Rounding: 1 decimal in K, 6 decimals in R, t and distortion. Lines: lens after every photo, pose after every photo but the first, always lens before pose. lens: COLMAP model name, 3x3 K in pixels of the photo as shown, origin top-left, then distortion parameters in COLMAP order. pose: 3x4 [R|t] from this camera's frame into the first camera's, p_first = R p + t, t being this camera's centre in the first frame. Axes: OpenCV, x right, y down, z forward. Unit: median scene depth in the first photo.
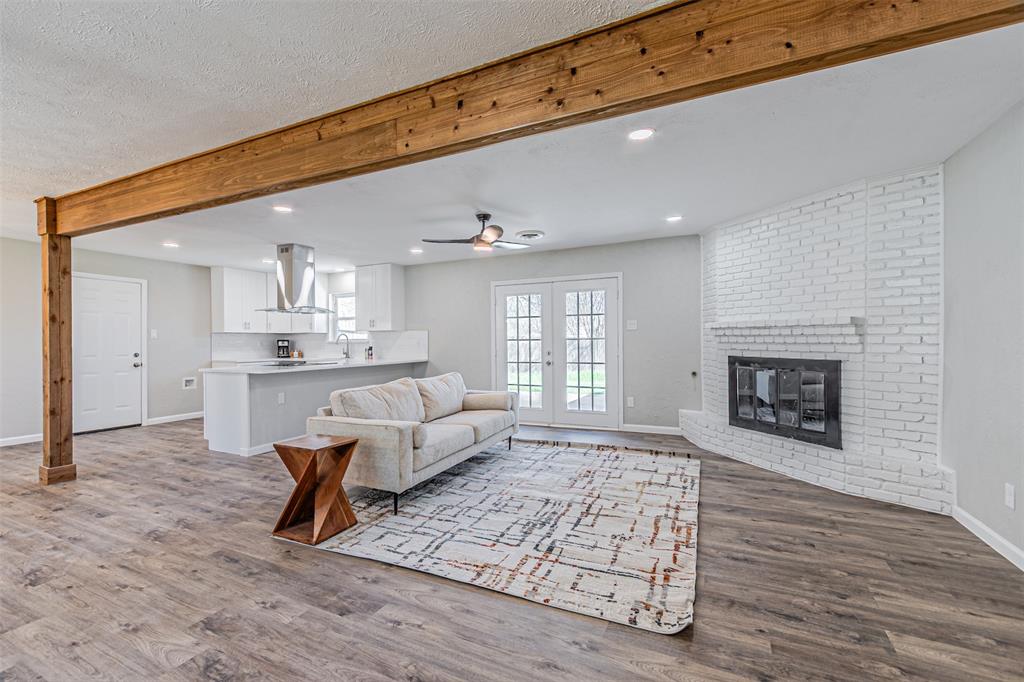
lens RADIAL K [[445.7, 0, 494.9], [0, 445.7, 343.2], [0, 0, 1]] dist [0.009287, -0.002470]
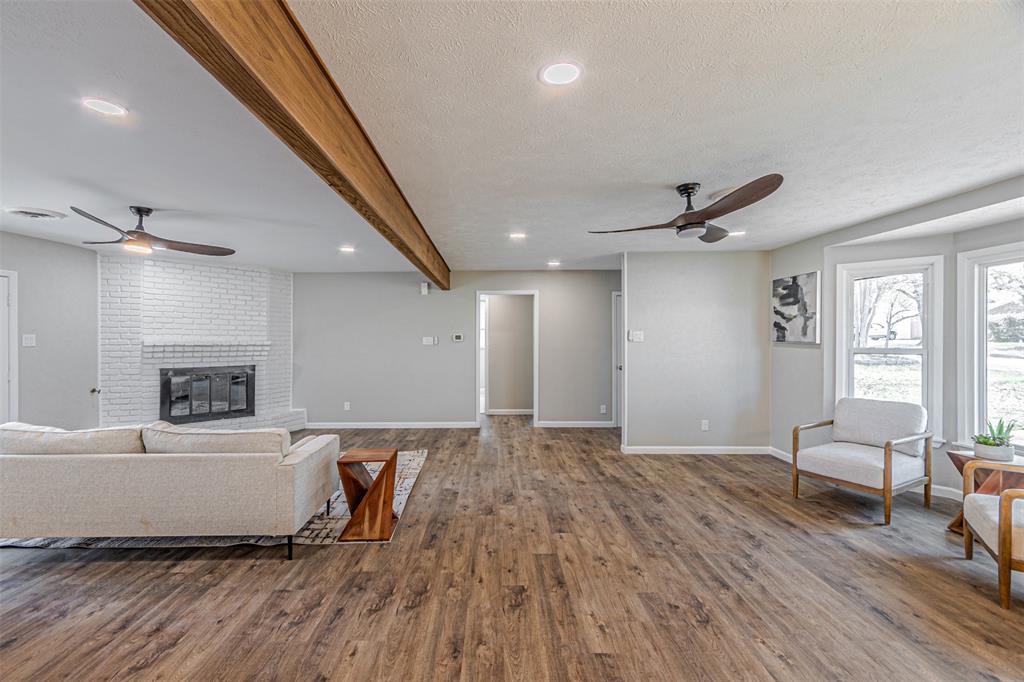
lens RADIAL K [[445.7, 0, 486.9], [0, 445.7, 339.6], [0, 0, 1]] dist [0.009287, -0.002470]
pose [[-0.433751, 0.001416, 0.901032, -1.254645], [0.007641, 0.999969, 0.002107, -0.060450], [-0.901001, 0.007799, -0.433748, 0.979112]]
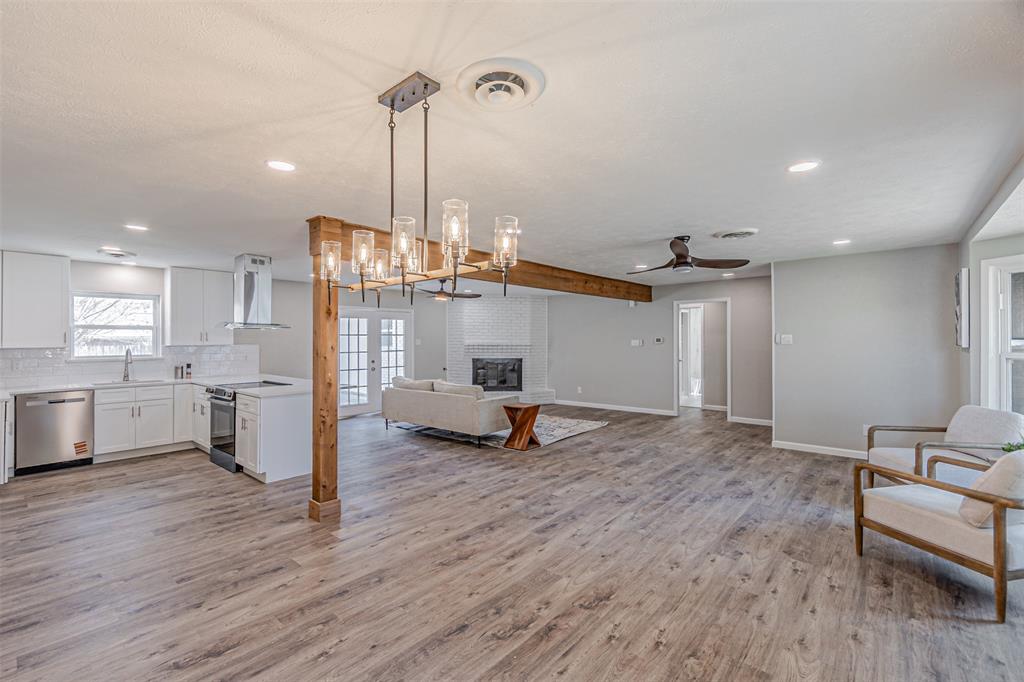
lens RADIAL K [[445.7, 0, 499.5], [0, 445.7, 340.2], [0, 0, 1]] dist [0.009287, -0.002470]
pose [[0.261817, 0.004801, 0.965106, -1.957029], [0.005943, 0.999961, -0.006587, -0.056632], [-0.965099, 0.007460, 0.261778, 0.442104]]
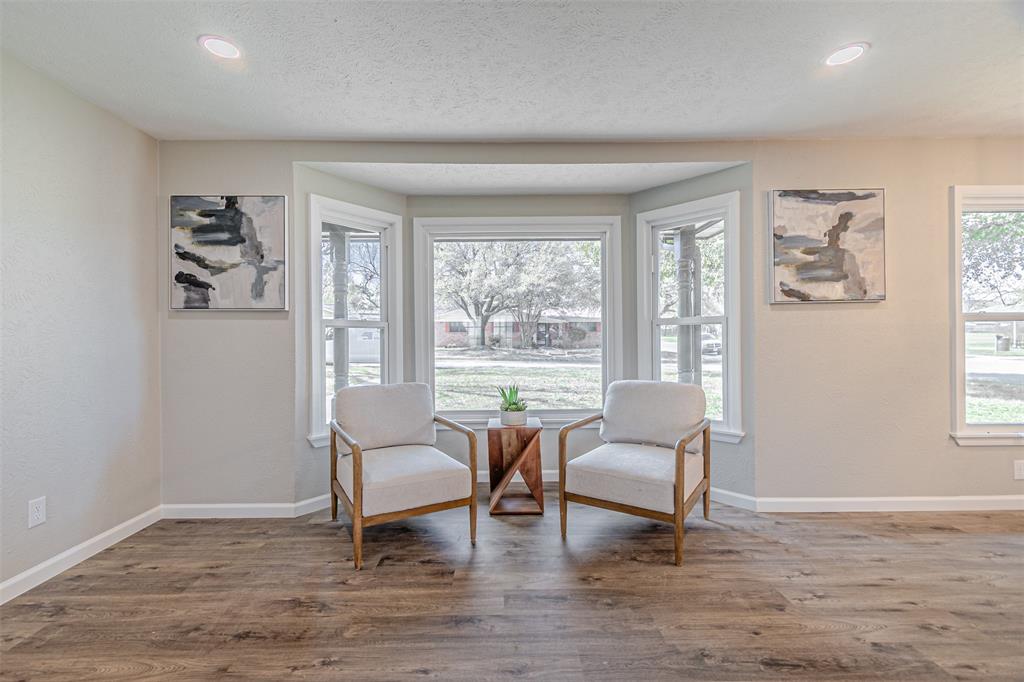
lens RADIAL K [[445.7, 0, 498.7], [0, 445.7, 342.8], [0, 0, 1]] dist [0.009287, -0.002470]
pose [[-0.892303, 0.014412, -0.451208, -0.492665], [0.010797, 0.999886, 0.010587, 0.014418], [0.451309, 0.004575, -0.892356, 0.467246]]
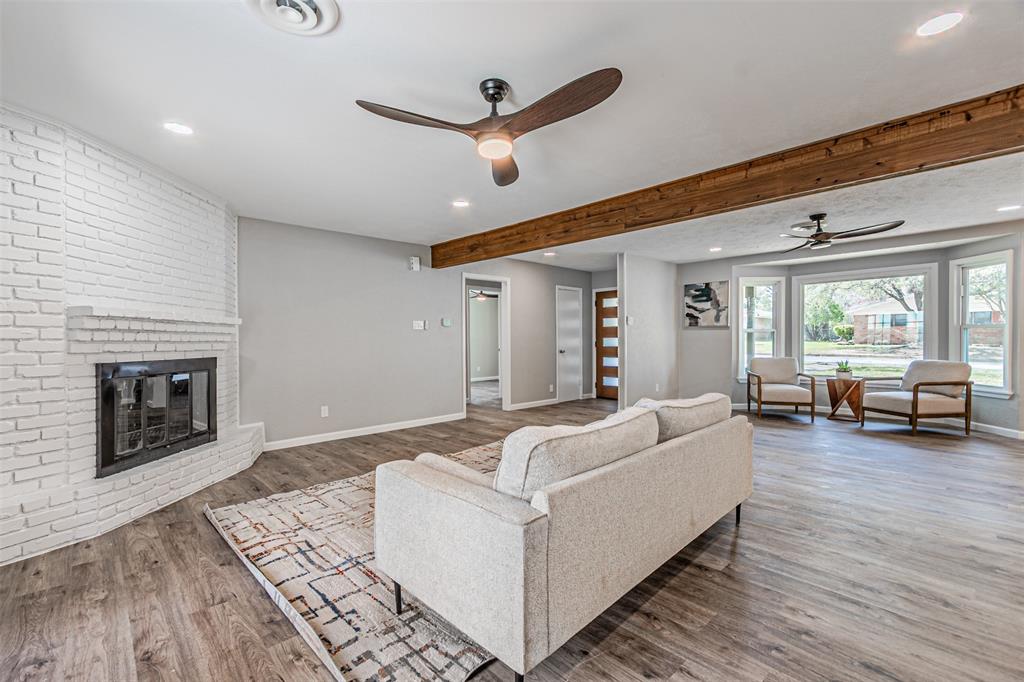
lens RADIAL K [[445.7, 0, 497.8], [0, 445.7, 347.2], [0, 0, 1]] dist [0.009287, -0.002470]
pose [[-0.934303, 0.006186, 0.356425, -0.259233], [0.013717, 0.999733, 0.018606, 0.003326], [-0.356215, 0.022273, -0.934139, 1.836507]]
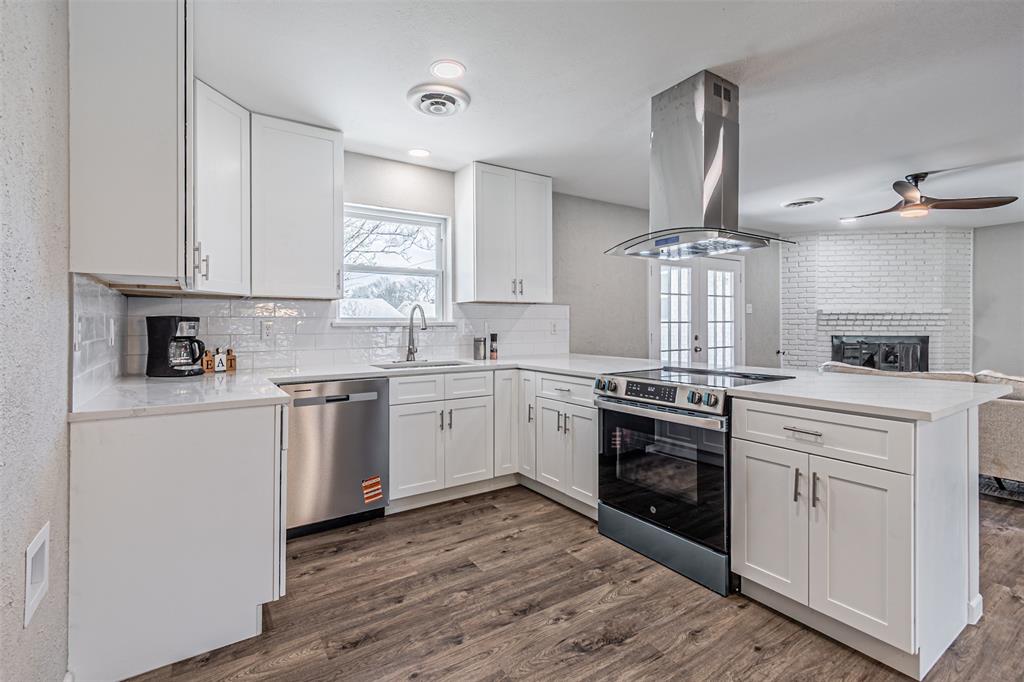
lens RADIAL K [[466.4, 0, 502.6], [0, 466.4, 322.5], [0, 0, 1]] dist [0.006532, -0.001454]
pose [[0.503934, 0.009560, 0.863690, -1.484935], [0.005828, 0.999878, -0.014468, 0.006108], [-0.863723, 0.012324, 0.503817, 1.528696]]
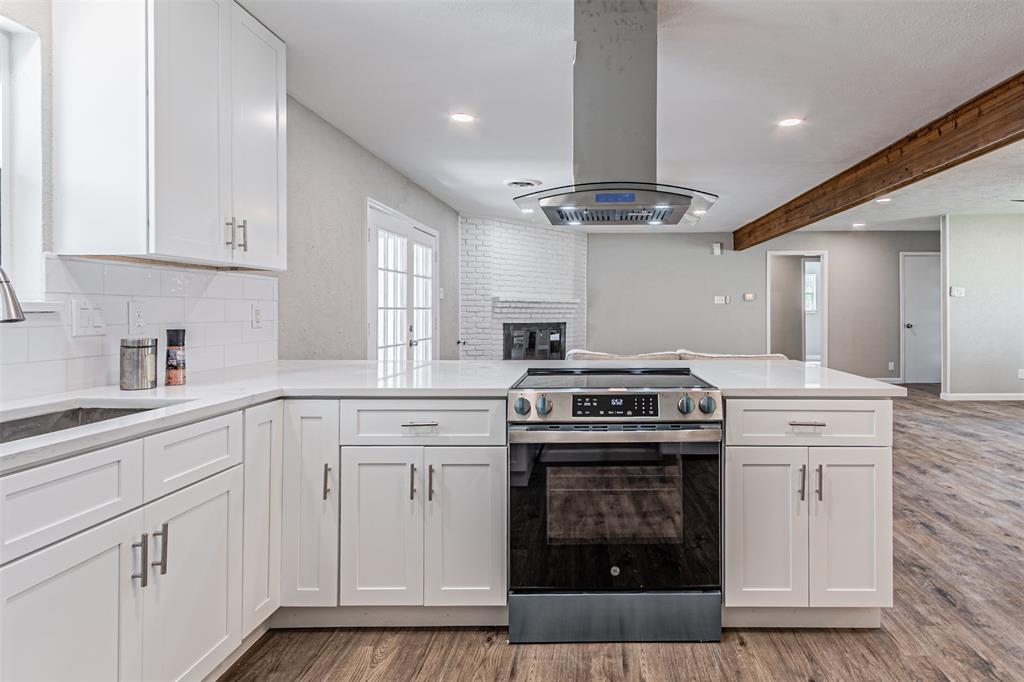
lens RADIAL K [[532.6, 0, 596.8], [0, 532.6, 313.1], [0, 0, 1]] dist [0.004124, 0.001756]
pose [[-0.448984, 0.004051, 0.893531, -1.275712], [0.008088, 0.999967, -0.000469, 0.003083], [-0.893503, 0.007017, -0.449002, 1.937254]]
